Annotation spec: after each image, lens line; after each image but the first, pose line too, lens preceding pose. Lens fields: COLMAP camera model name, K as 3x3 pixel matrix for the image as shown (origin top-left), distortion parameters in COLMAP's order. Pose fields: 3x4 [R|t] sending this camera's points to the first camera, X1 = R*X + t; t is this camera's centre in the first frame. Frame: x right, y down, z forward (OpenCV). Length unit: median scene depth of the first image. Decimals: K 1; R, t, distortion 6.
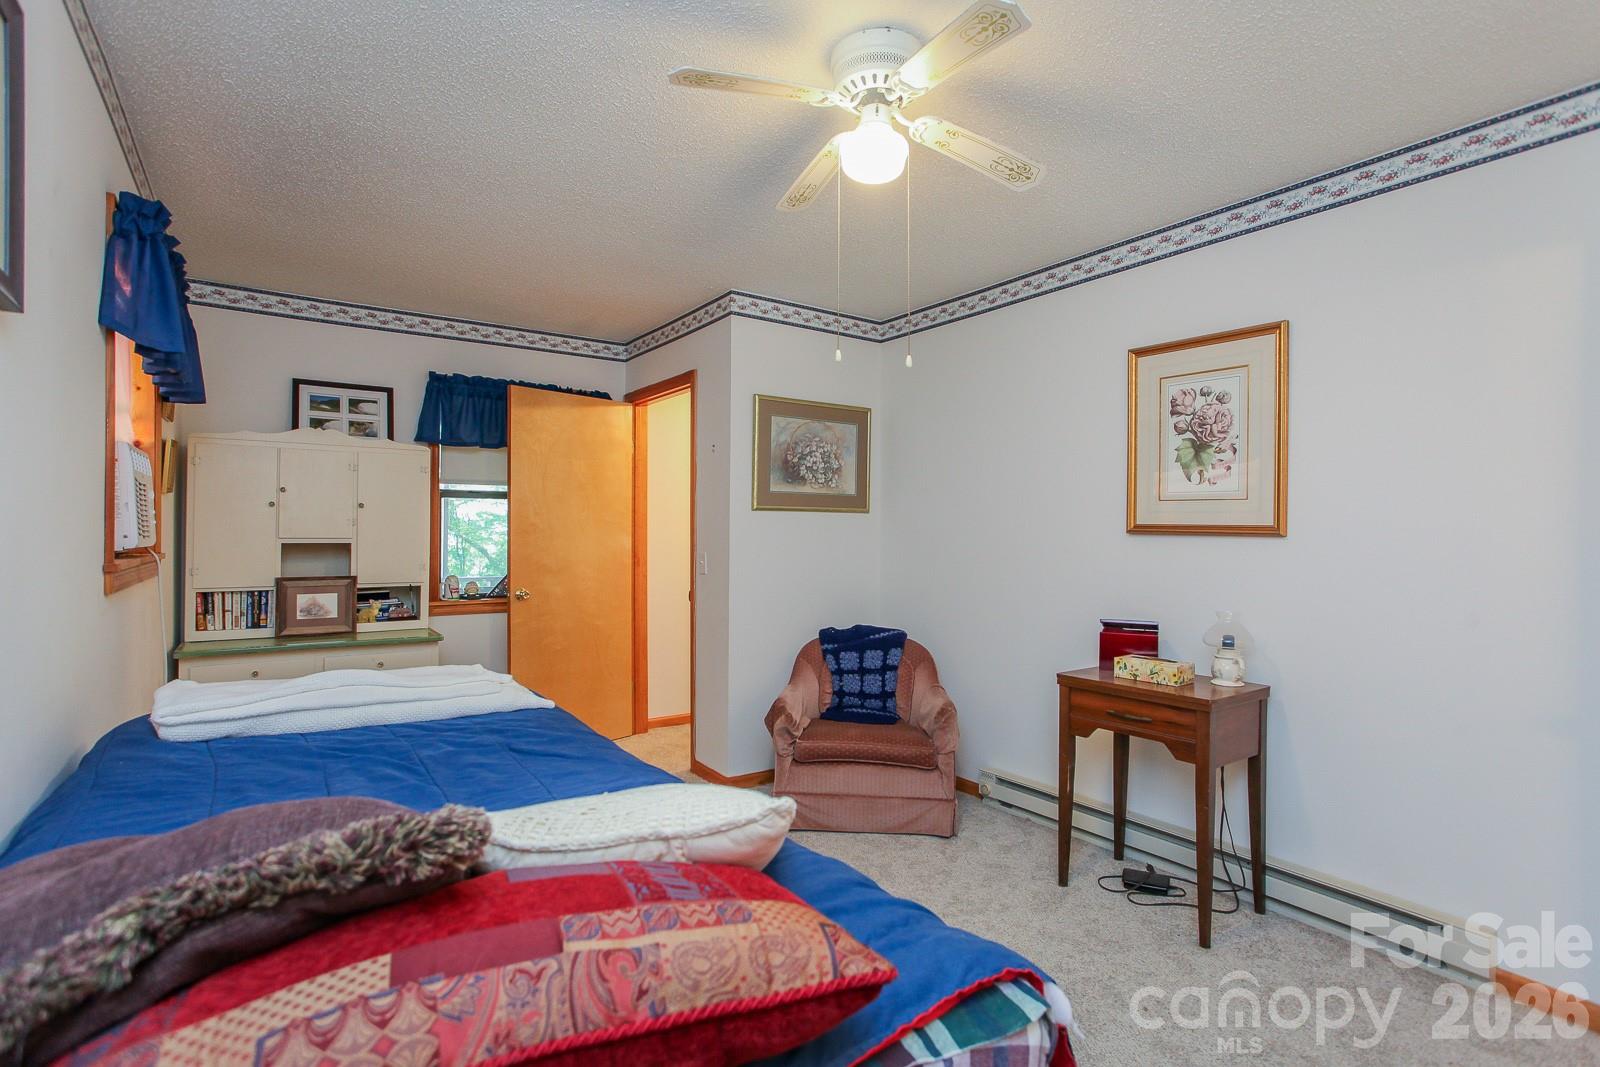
lens RADIAL K [[776.4, 0, 799.1], [0, 776.4, 525.9], [0, 0, 1]] dist [-0.038282, 0.016534]
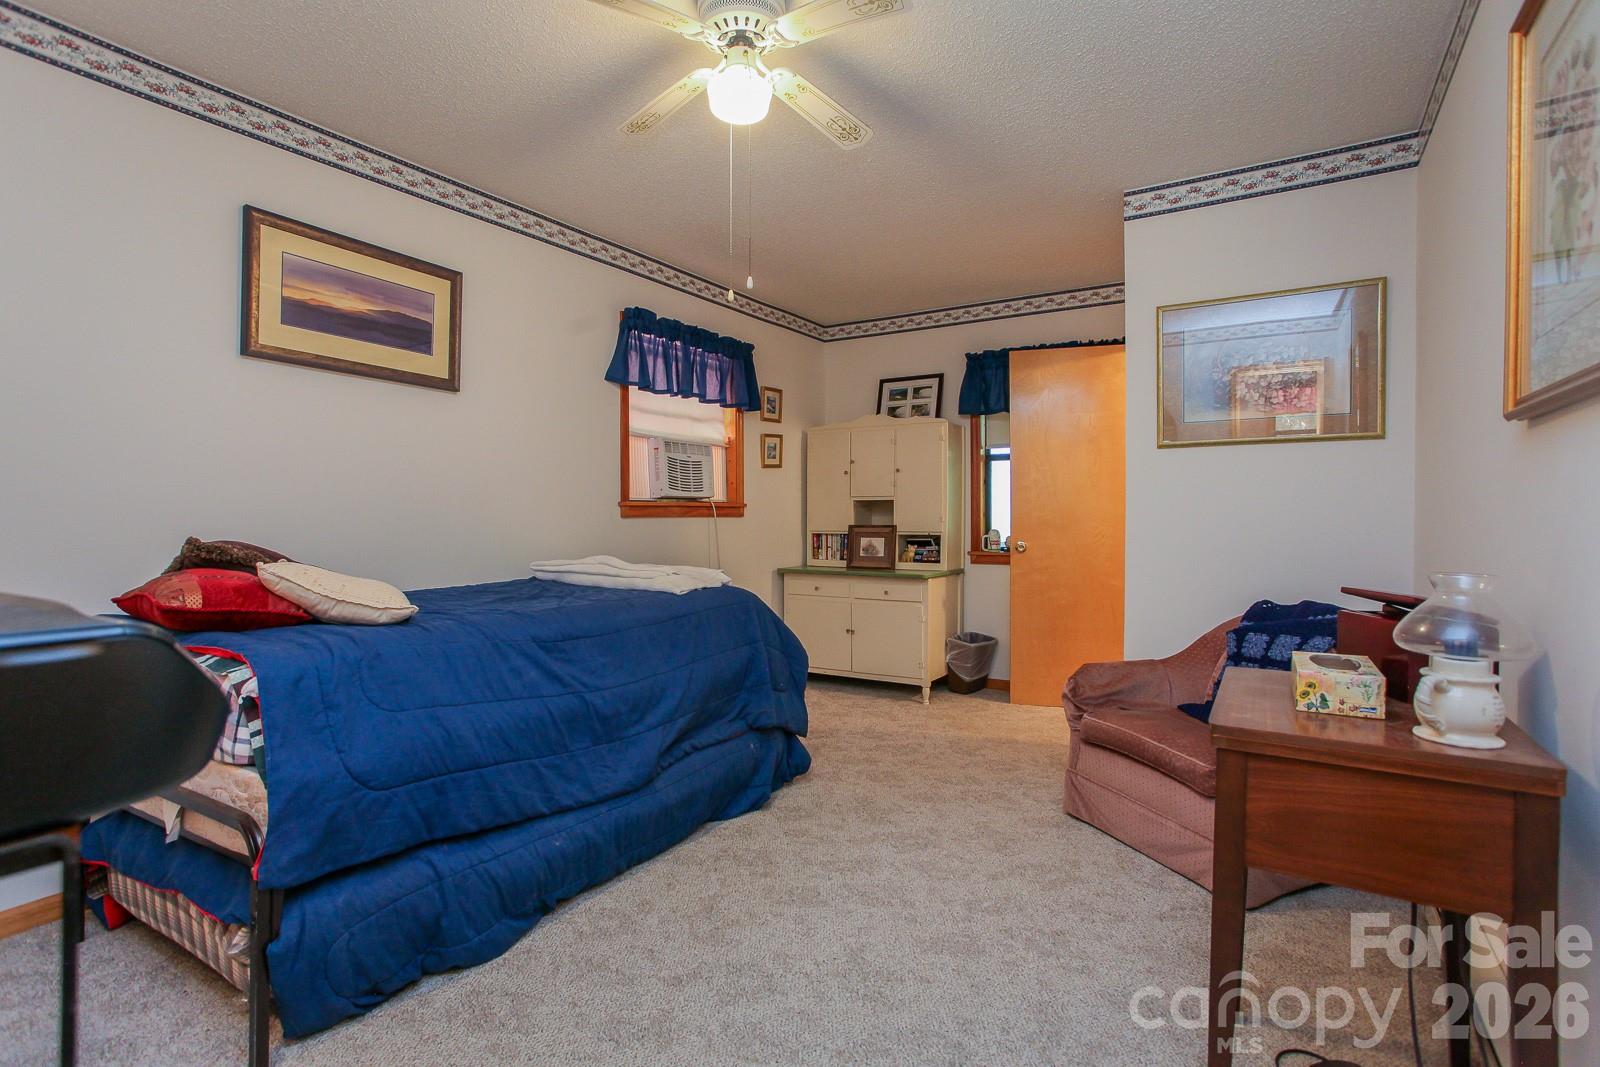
lens RADIAL K [[776.4, 0, 794.6], [0, 776.4, 536.9], [0, 0, 1]] dist [-0.038282, 0.016534]
pose [[0.398926, 0.017471, -0.916817, 0.528110], [0.004847, 0.999764, 0.021160, 0.054215], [0.916970, -0.012885, 0.398747, 0.312679]]
